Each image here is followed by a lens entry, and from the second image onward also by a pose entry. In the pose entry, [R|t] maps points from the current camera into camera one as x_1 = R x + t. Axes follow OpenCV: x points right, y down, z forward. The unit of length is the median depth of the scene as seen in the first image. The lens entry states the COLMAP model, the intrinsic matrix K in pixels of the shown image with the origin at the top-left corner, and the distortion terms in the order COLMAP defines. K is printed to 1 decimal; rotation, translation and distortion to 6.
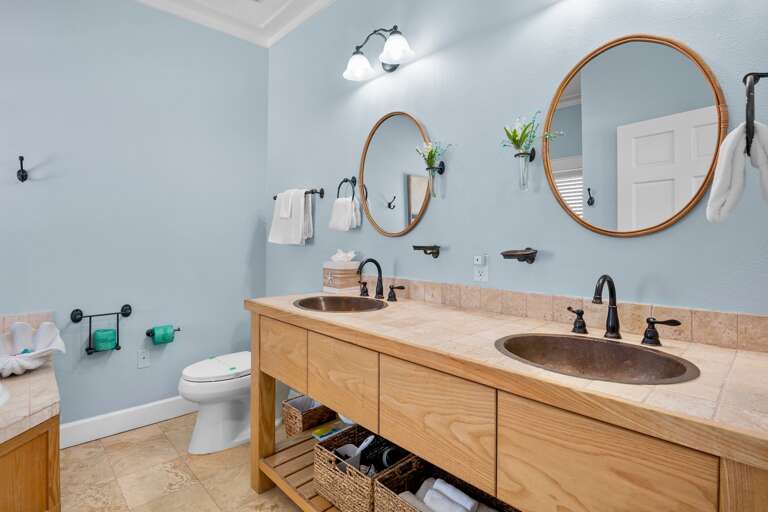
lens RADIAL K [[376.3, 0, 381.8], [0, 376.3, 244.6], [0, 0, 1]] dist [-0.015840, 0.000334]
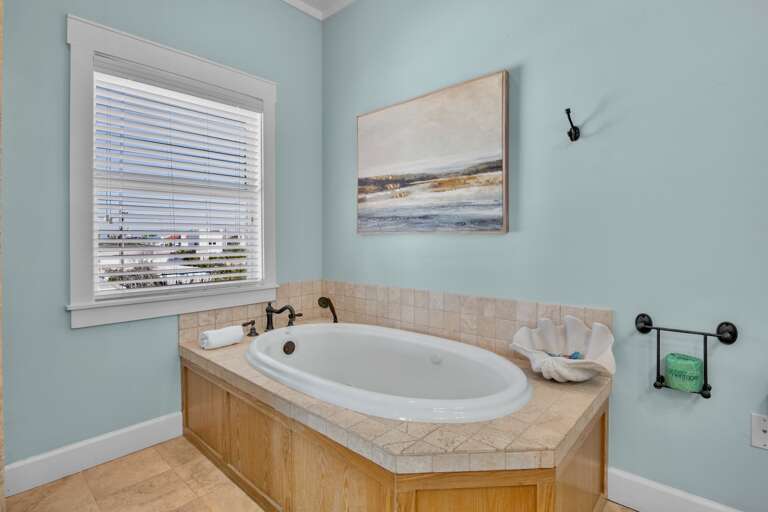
lens RADIAL K [[376.3, 0, 381.8], [0, 376.3, 244.6], [0, 0, 1]] dist [-0.015840, 0.000334]
pose [[0.055587, 0.002900, -0.998450, -0.180938], [0.005582, 0.999979, 0.003215, 0.045446], [0.998438, -0.005752, 0.055570, 0.519695]]
